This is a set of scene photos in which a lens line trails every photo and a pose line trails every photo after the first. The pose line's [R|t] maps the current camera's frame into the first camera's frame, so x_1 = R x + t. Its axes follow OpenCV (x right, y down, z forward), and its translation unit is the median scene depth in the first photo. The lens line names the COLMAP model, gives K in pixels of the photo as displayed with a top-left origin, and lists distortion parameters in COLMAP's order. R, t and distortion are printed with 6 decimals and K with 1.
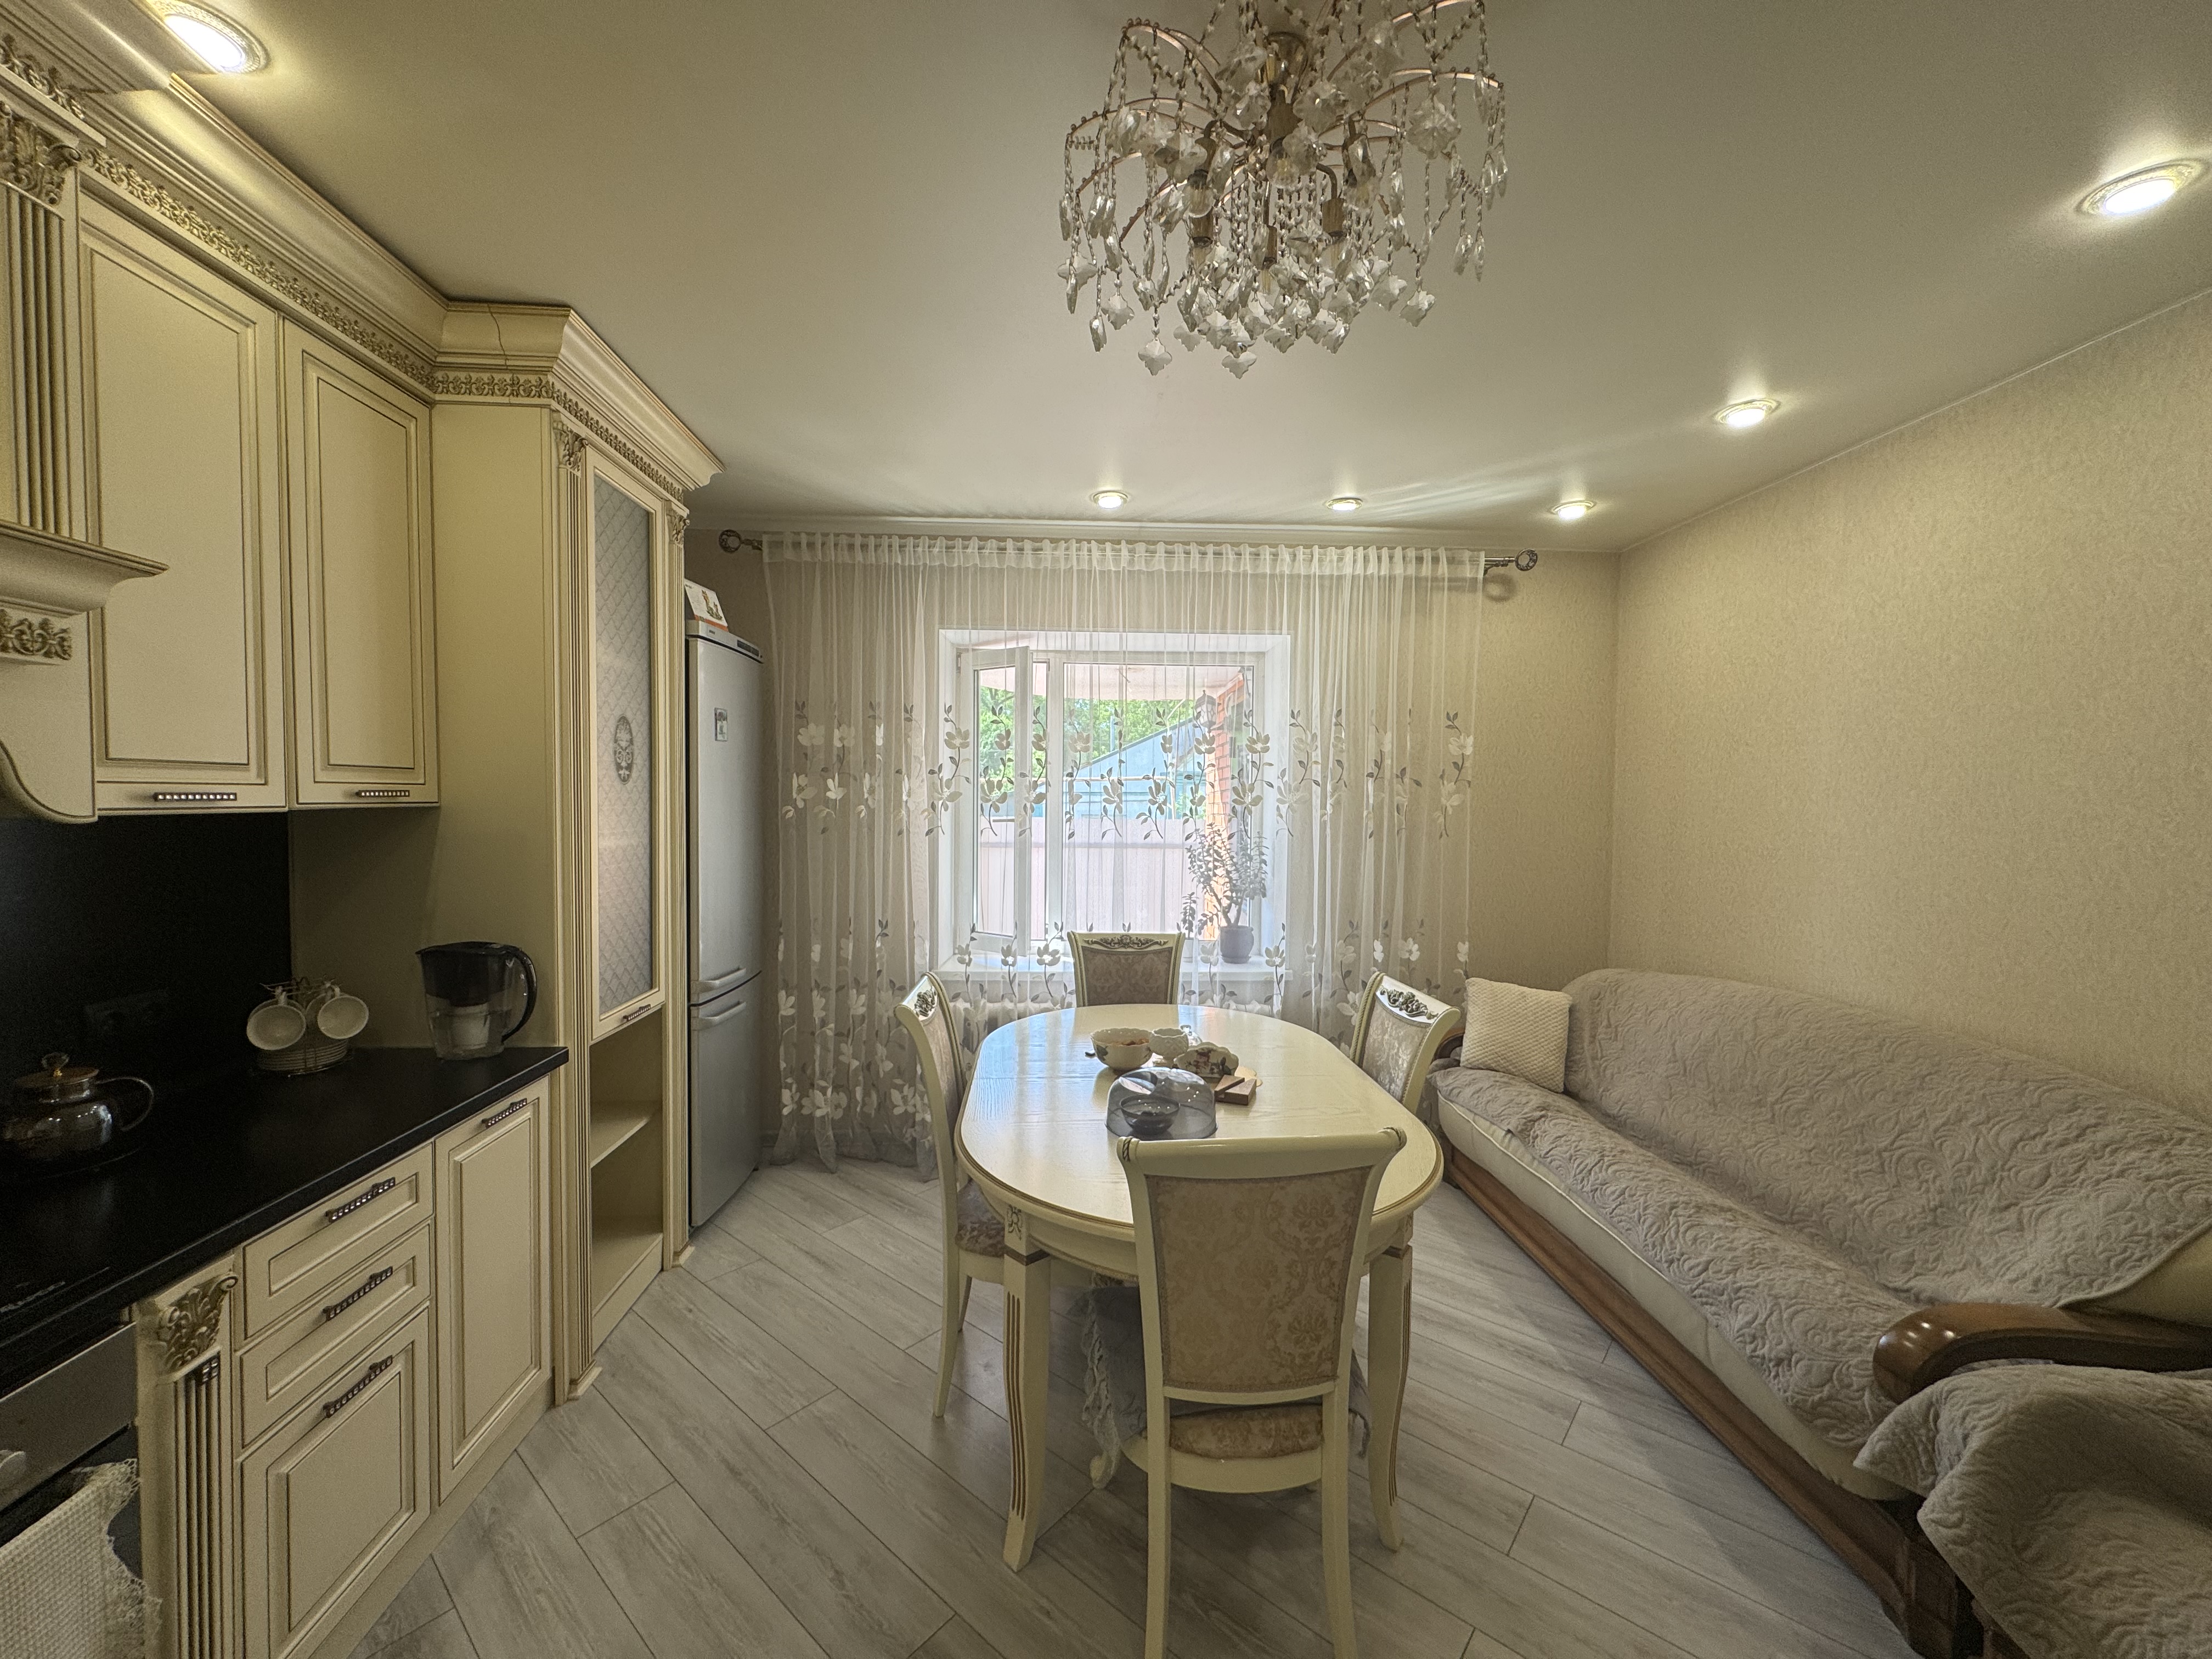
lens RADIAL K [[879.1, 0, 1104.4], [0, 879.1, 829.6], [0, 0, 1]] dist [-0.004451, 0.001086]
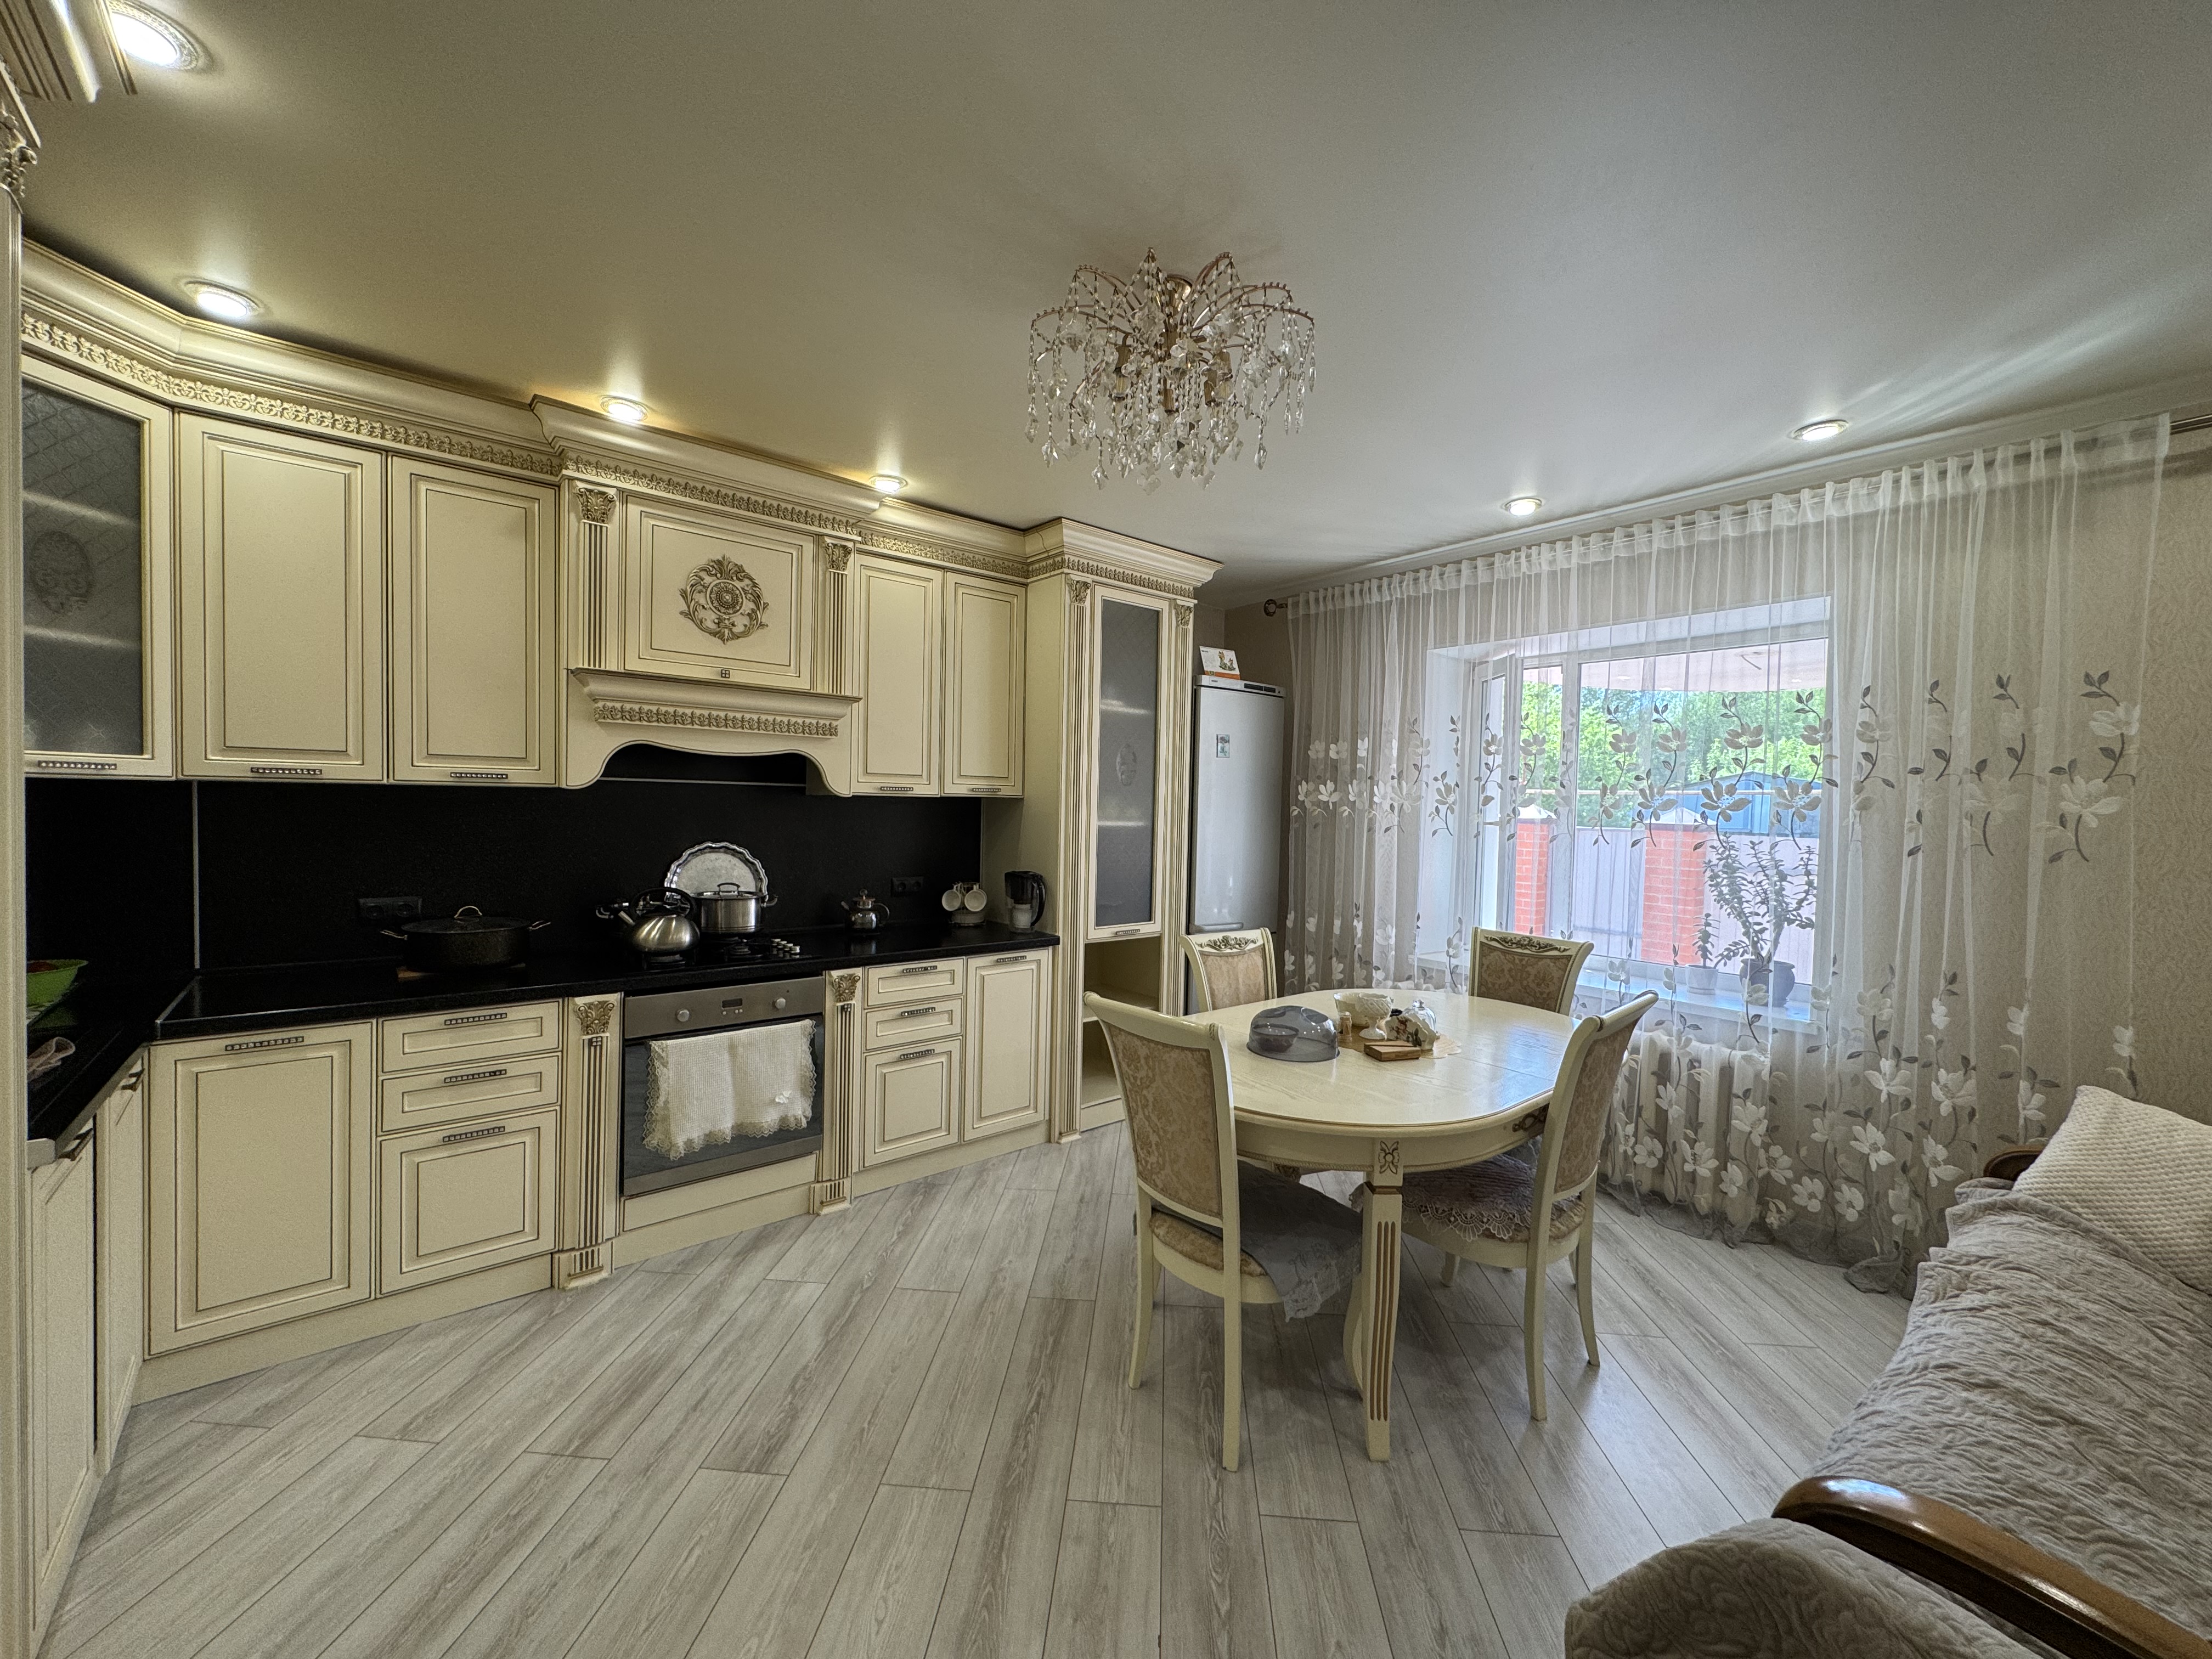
lens RADIAL K [[879.1, 0, 1104.5], [0, 879.1, 829.2], [0, 0, 1]] dist [-0.004451, 0.001086]
pose [[0.590046, 0.028484, -0.806867, 0.583178], [-0.045843, 0.998947, 0.001741, 0.019805], [0.806067, 0.035961, 0.590731, 0.022843]]
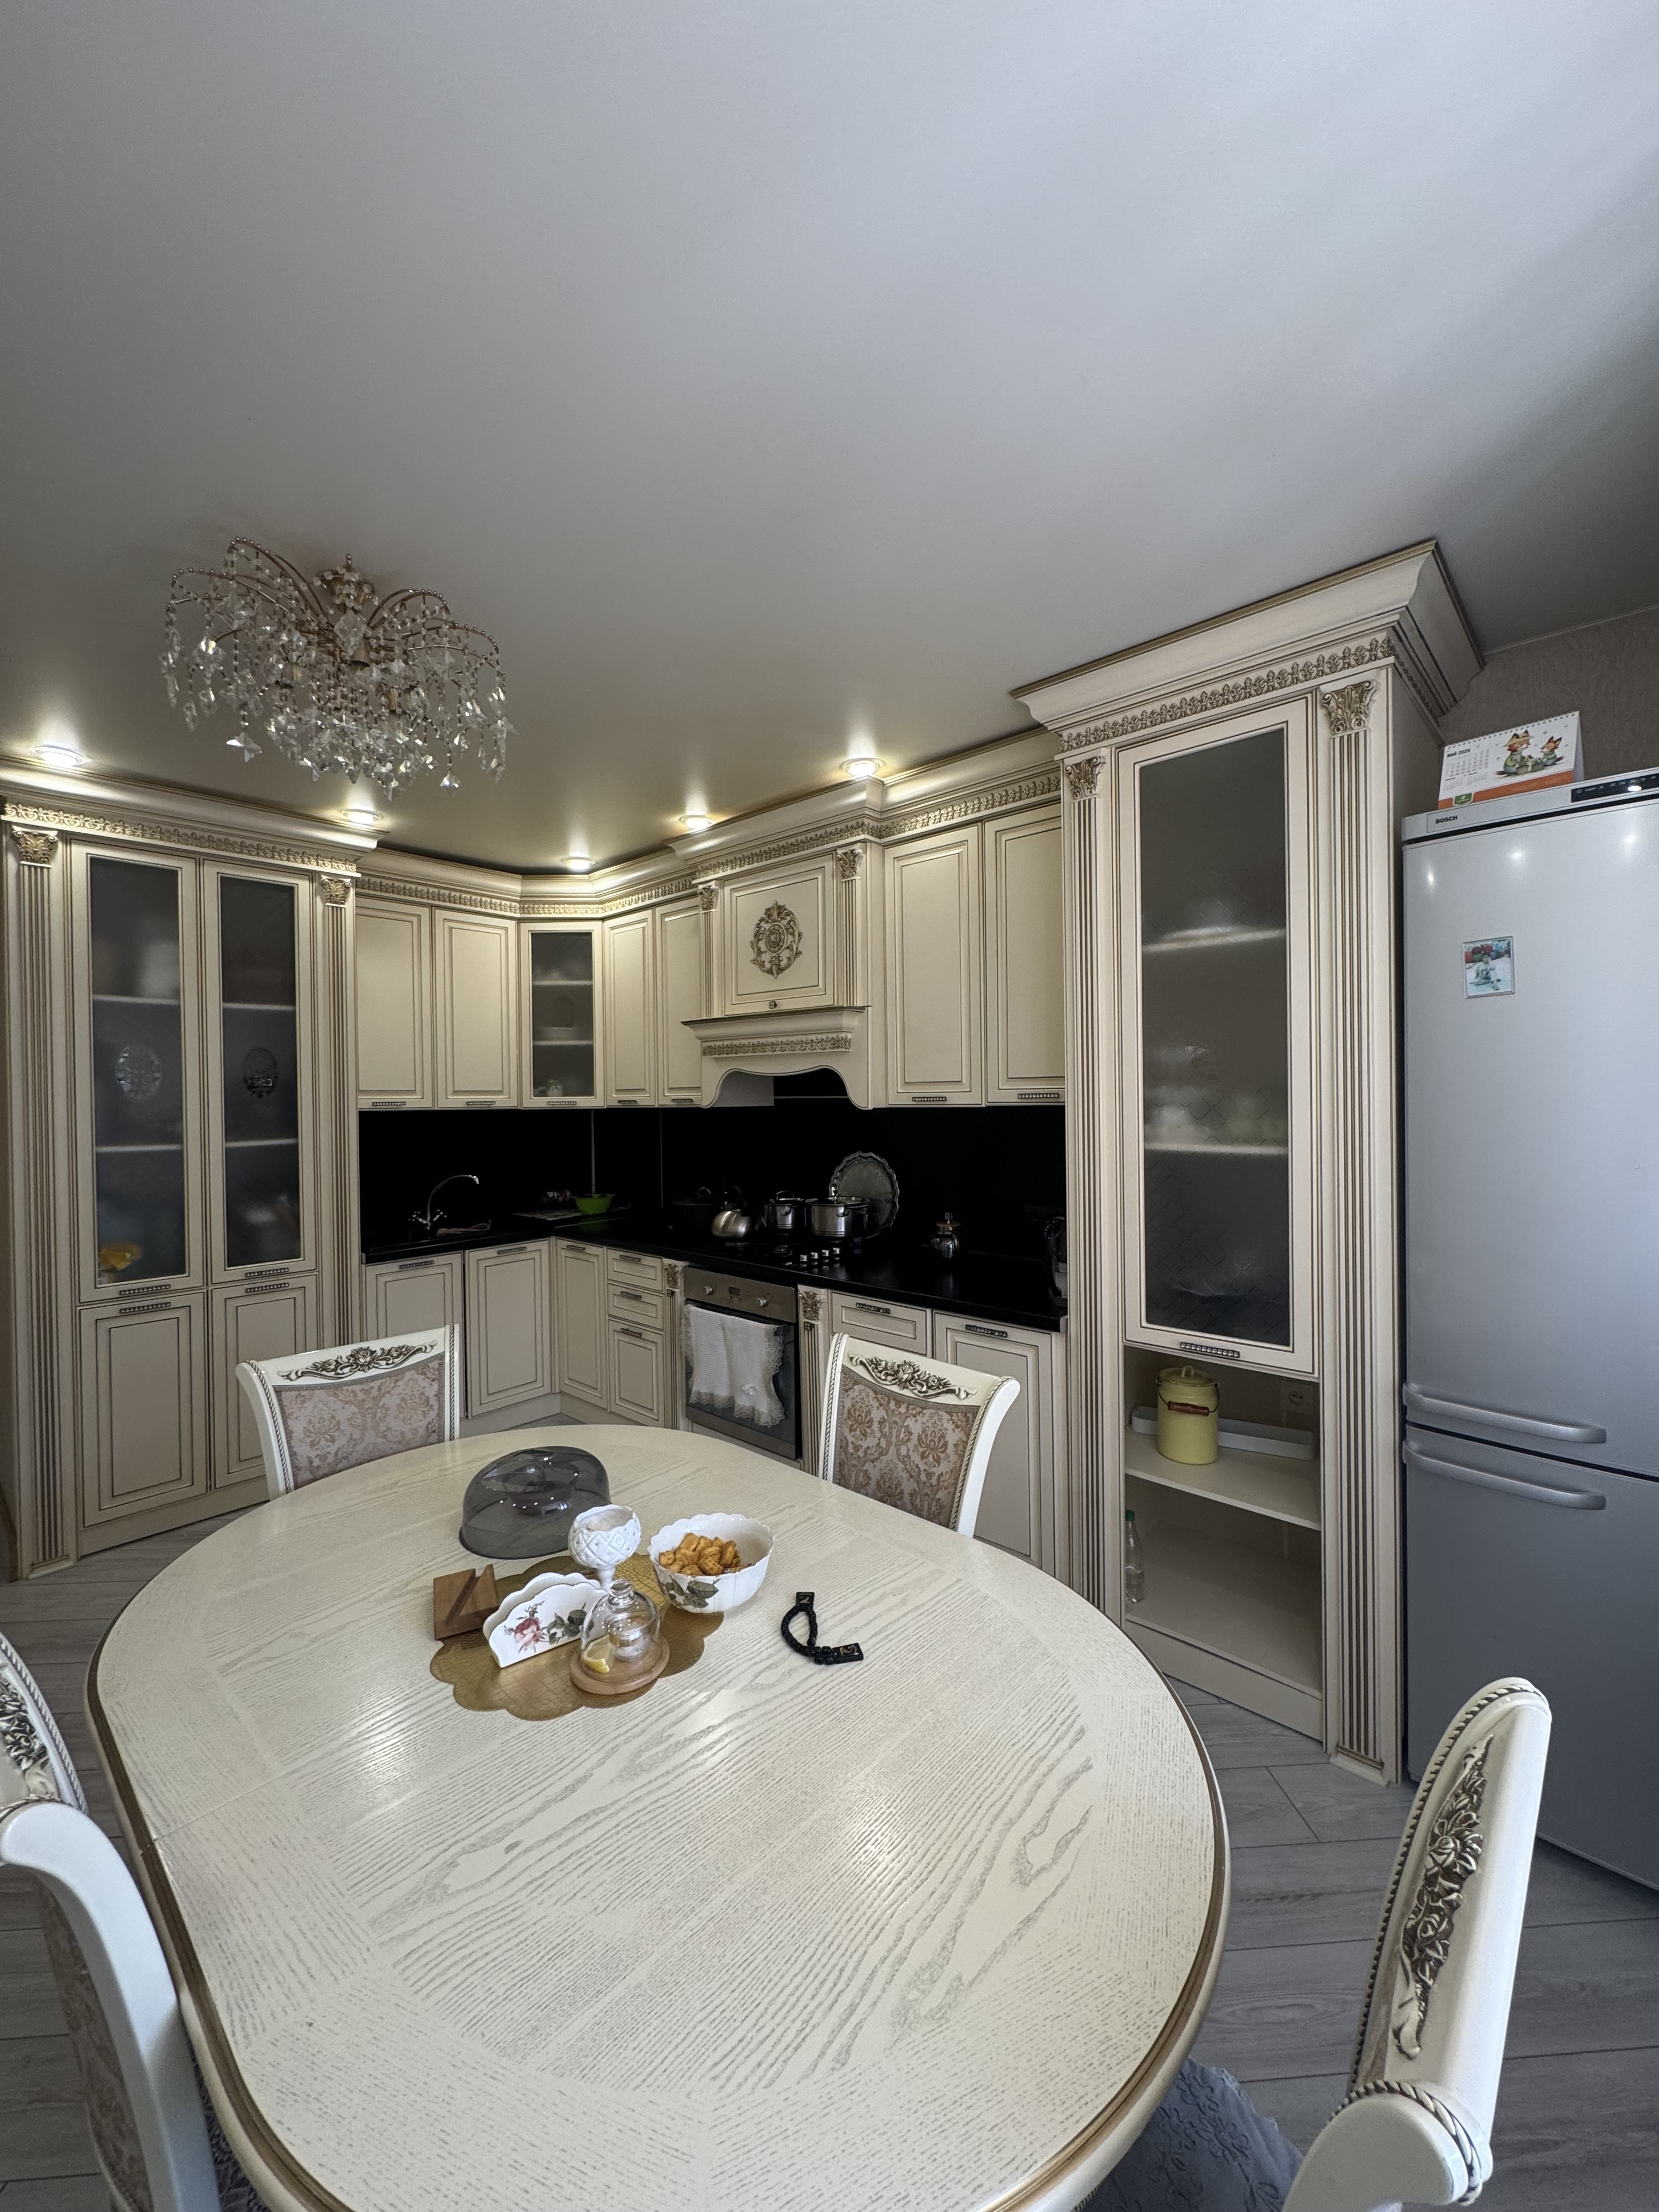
lens RADIAL K [[879.1, 0, 837.3], [0, 879.1, 1103.1], [0, 0, 1]] dist [-0.004451, 0.001086]
pose [[-0.720780, 0.008132, -0.693116, 0.261606], [-0.017068, 0.999420, 0.029475, -0.040056], [0.692954, 0.033076, -0.720223, 1.110980]]
